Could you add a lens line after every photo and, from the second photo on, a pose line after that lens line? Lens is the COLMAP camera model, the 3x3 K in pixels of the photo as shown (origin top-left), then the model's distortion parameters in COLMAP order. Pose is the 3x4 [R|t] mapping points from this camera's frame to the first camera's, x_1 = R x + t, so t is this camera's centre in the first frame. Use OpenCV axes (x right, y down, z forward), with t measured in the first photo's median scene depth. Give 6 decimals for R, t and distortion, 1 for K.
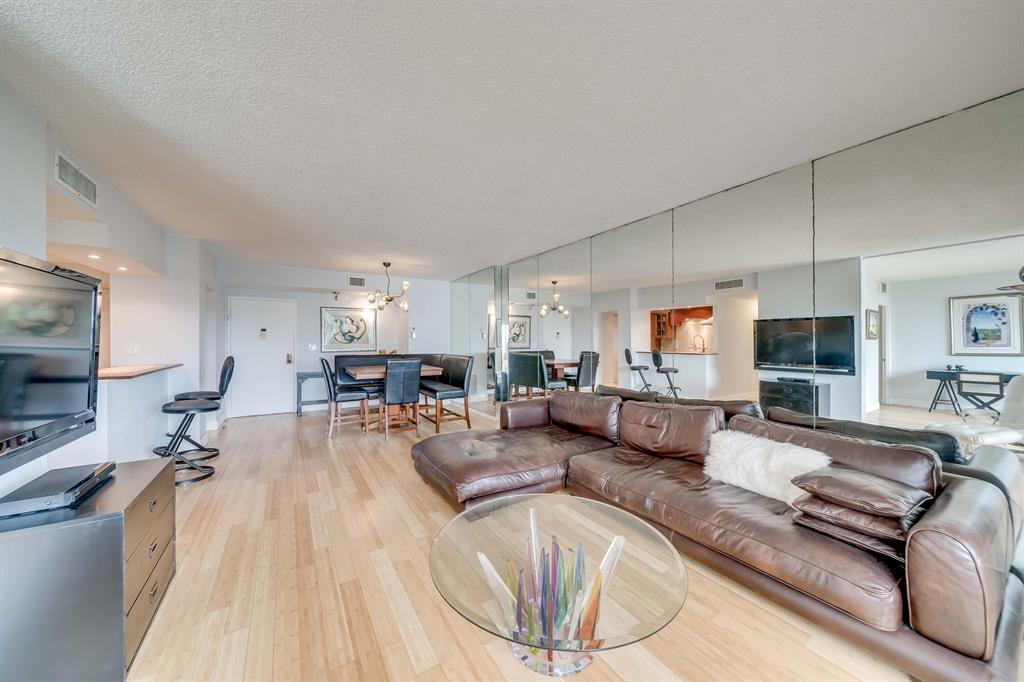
lens RADIAL K [[352.8, 0, 508.8], [0, 352.8, 340.7], [0, 0, 1]] dist [-0.003665, -0.000273]
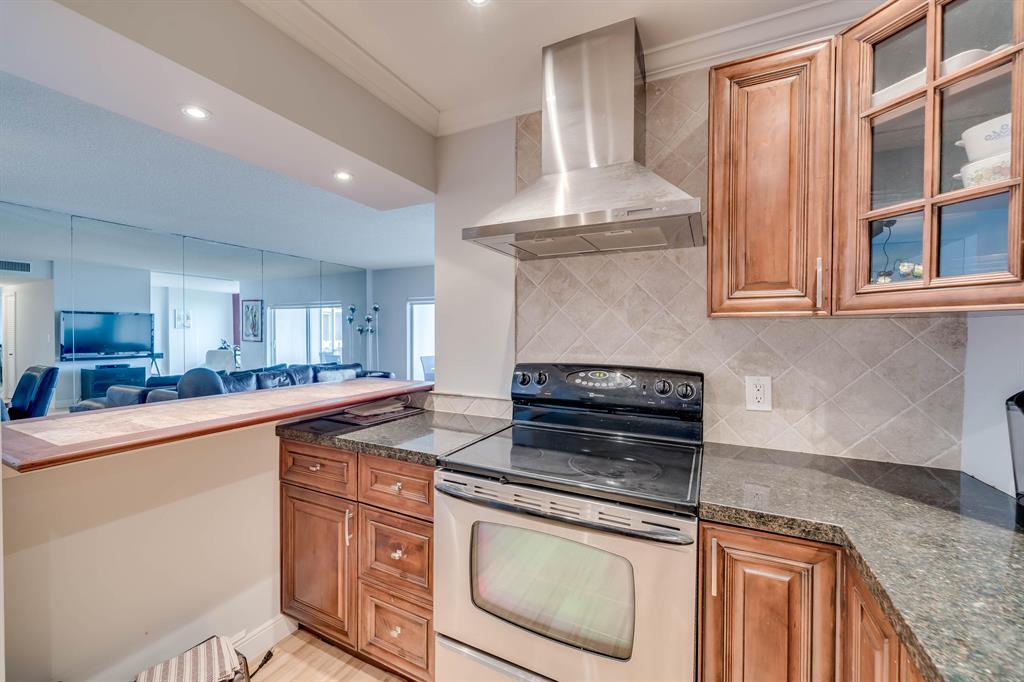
lens RADIAL K [[416.9, 0, 498.8], [0, 416.9, 339.7], [0, 0, 1]] dist [-0.000061, -0.000049]
pose [[-0.510265, -0.015247, 0.859882, -0.979580], [-0.003070, 0.999869, 0.015907, 0.000125], [-0.860012, 0.005477, -0.510245, 0.593558]]
